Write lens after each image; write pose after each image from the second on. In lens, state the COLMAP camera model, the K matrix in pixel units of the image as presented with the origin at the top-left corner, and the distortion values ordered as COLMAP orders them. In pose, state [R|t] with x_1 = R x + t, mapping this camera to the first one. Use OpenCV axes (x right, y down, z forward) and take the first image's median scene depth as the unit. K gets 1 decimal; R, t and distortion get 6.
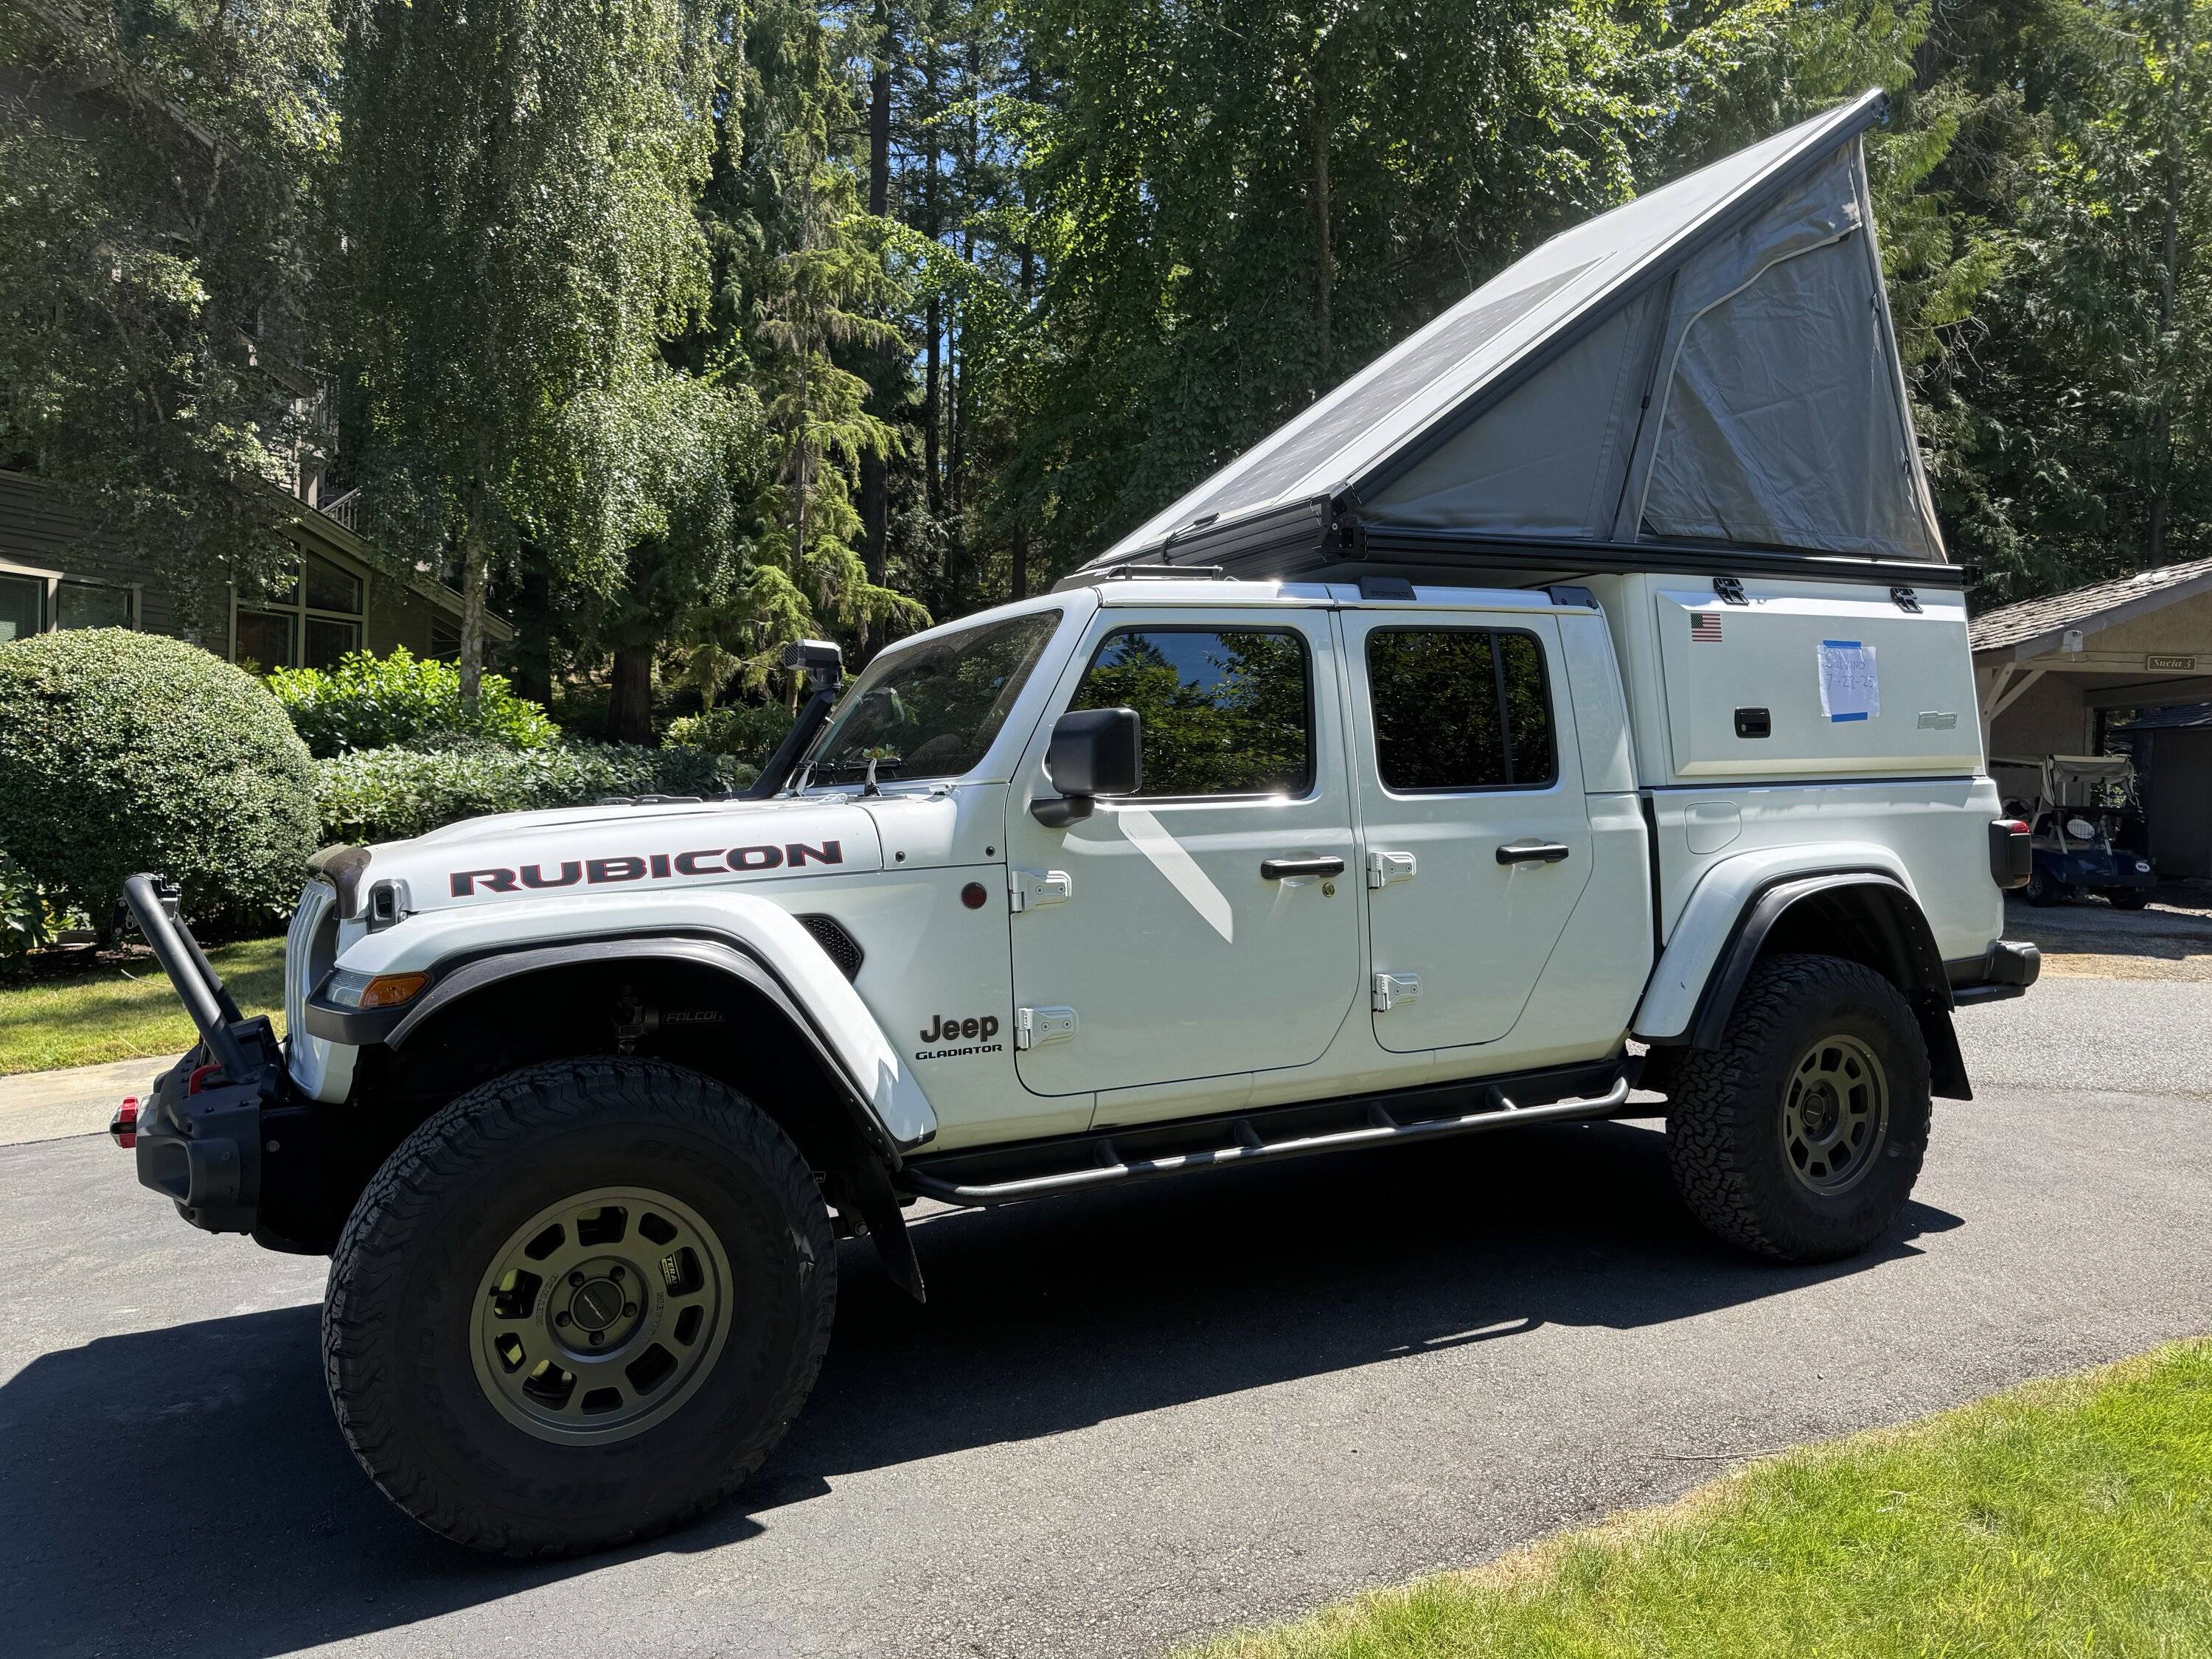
lens RADIAL K [[1564.0, 0, 1101.0], [0, 1564.0, 819.2], [0, 0, 1]] dist [0.050308, -0.056118]
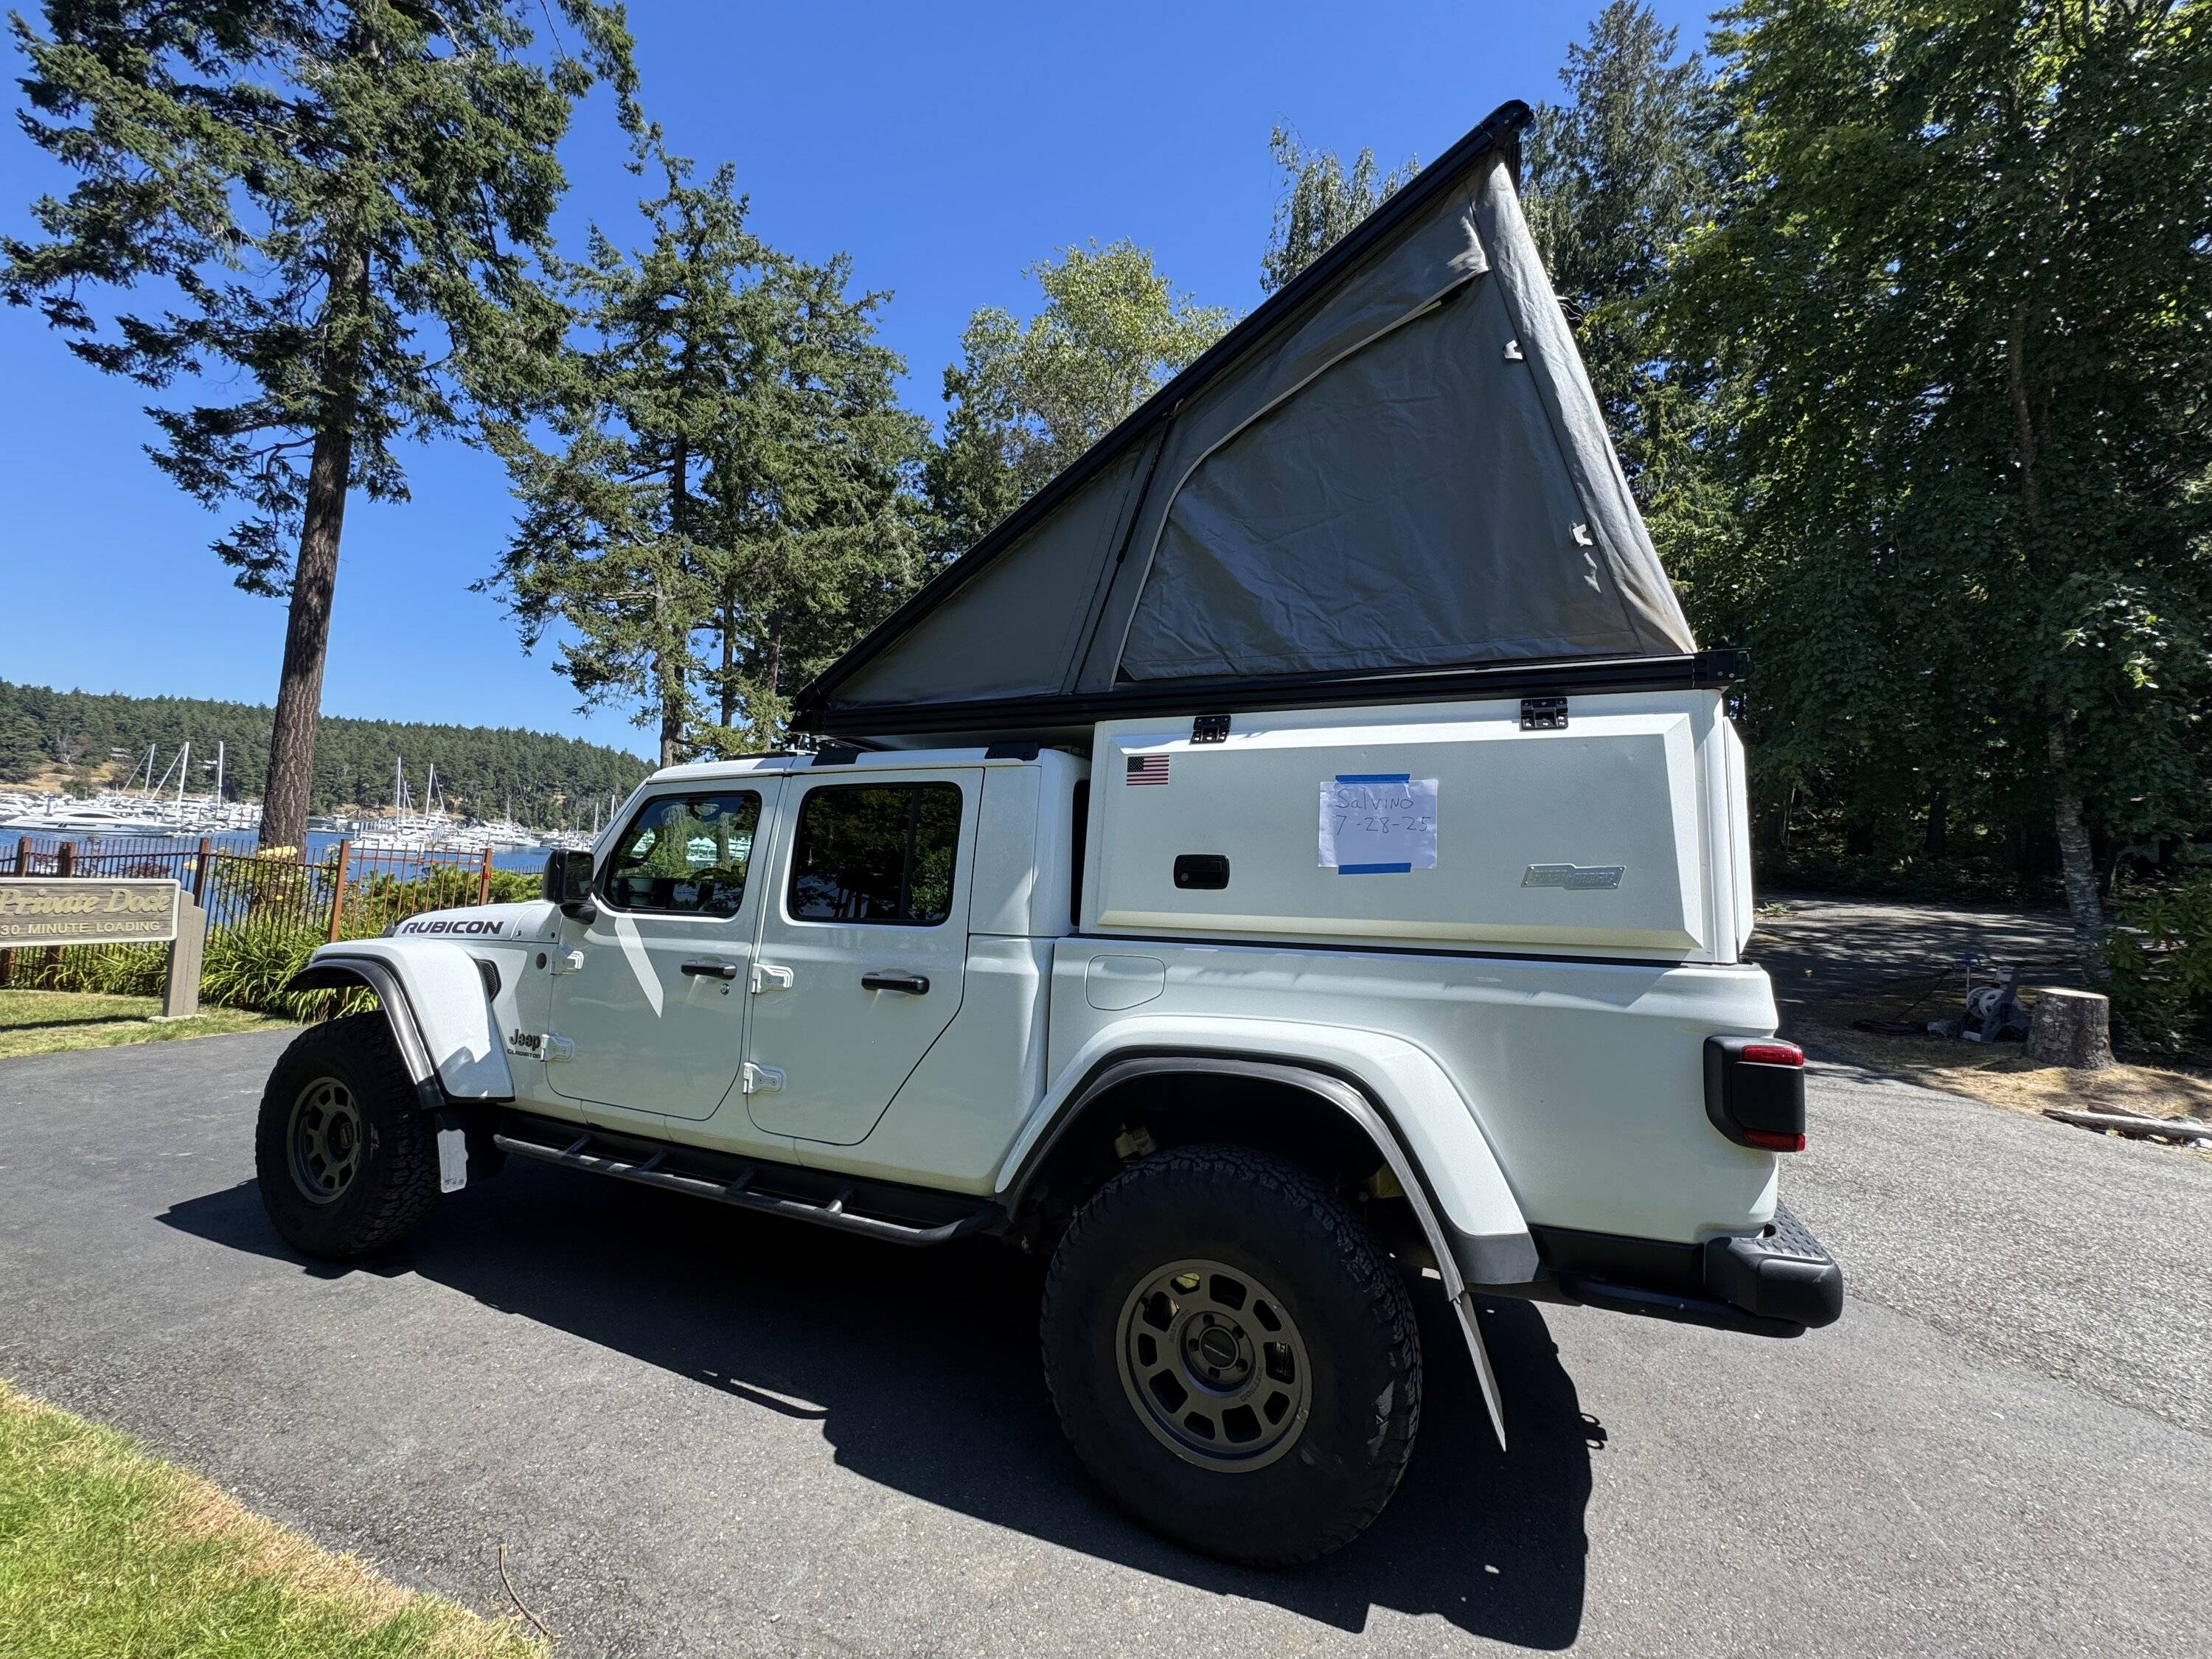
lens RADIAL K [[884.8, 0, 1106.0], [0, 884.8, 829.5], [0, 0, 1]] dist [0.000306, -0.001366]
pose [[0.628157, -0.015497, -0.777932, 0.793636], [-0.062709, 0.995541, -0.070467, -0.047891], [0.775555, 0.093048, 0.624385, 0.660787]]
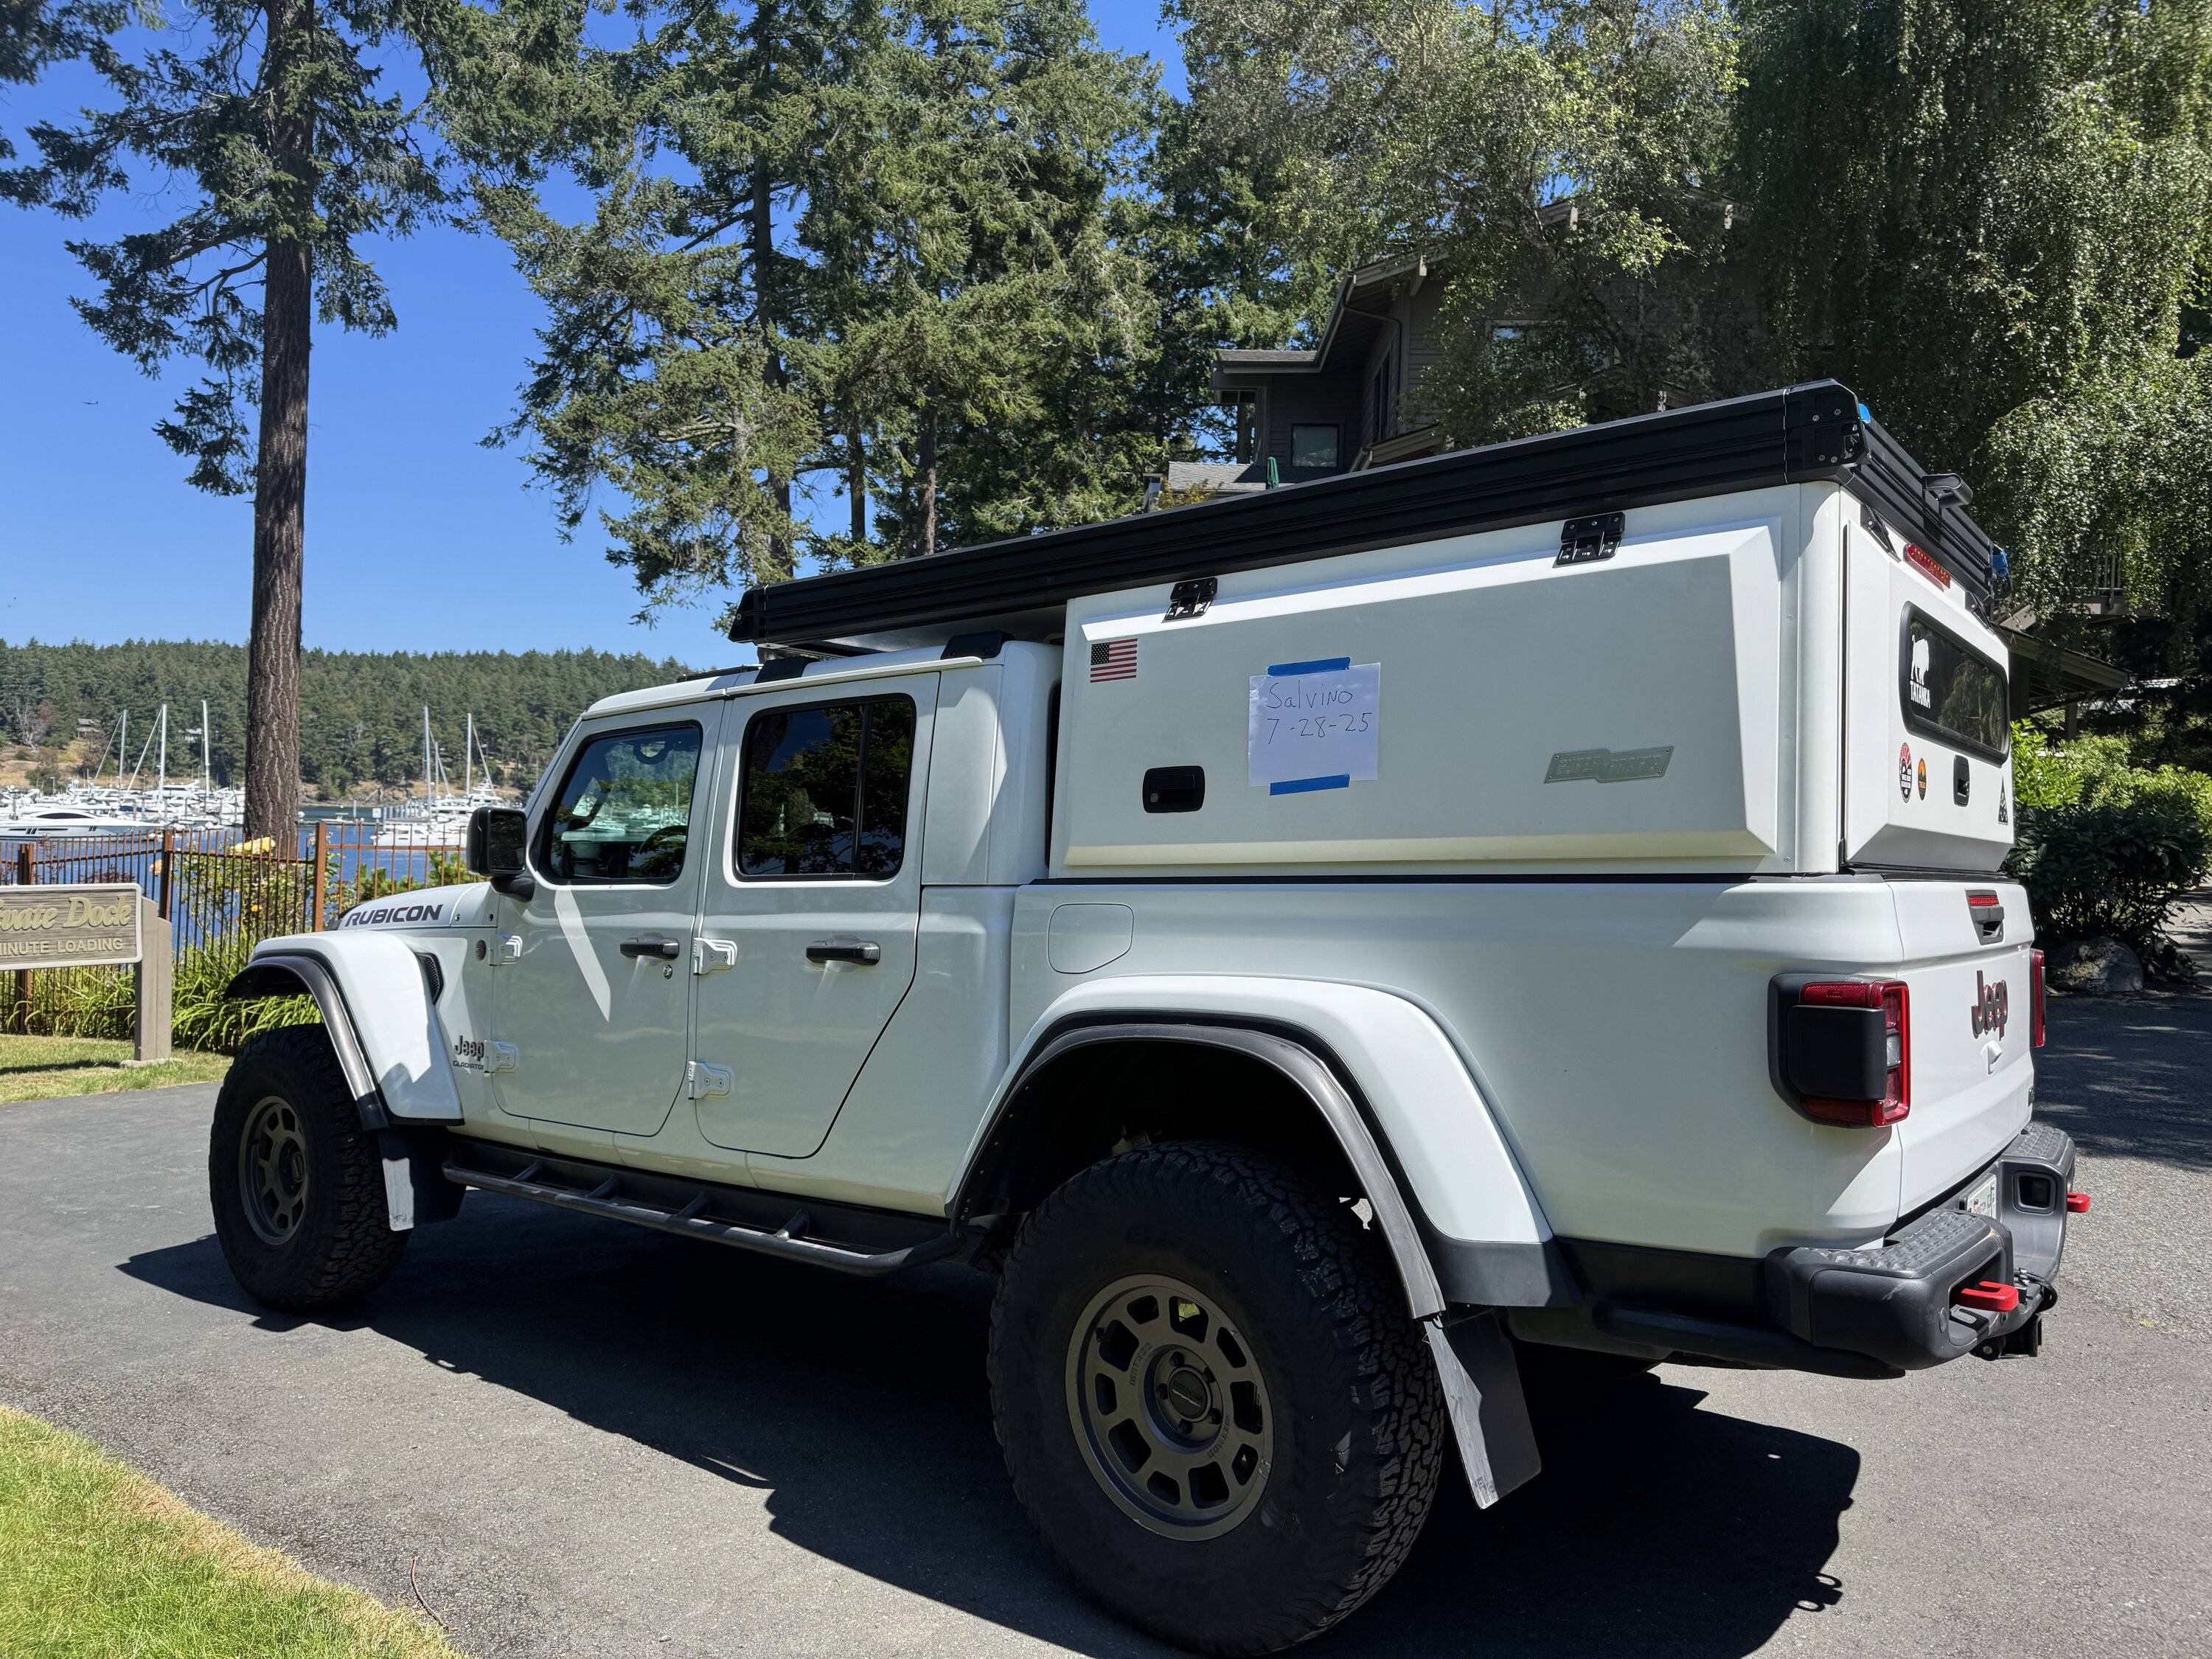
lens RADIAL K [[1555.8, 0, 1106.0], [0, 1555.8, 829.5], [0, 0, 1]] dist [0.048197, -0.052195]
pose [[0.397917, -0.007657, -0.917389, 1.044970], [-0.024569, 0.999518, -0.018999, -0.031978], [0.917092, 0.030099, 0.397537, 0.729060]]
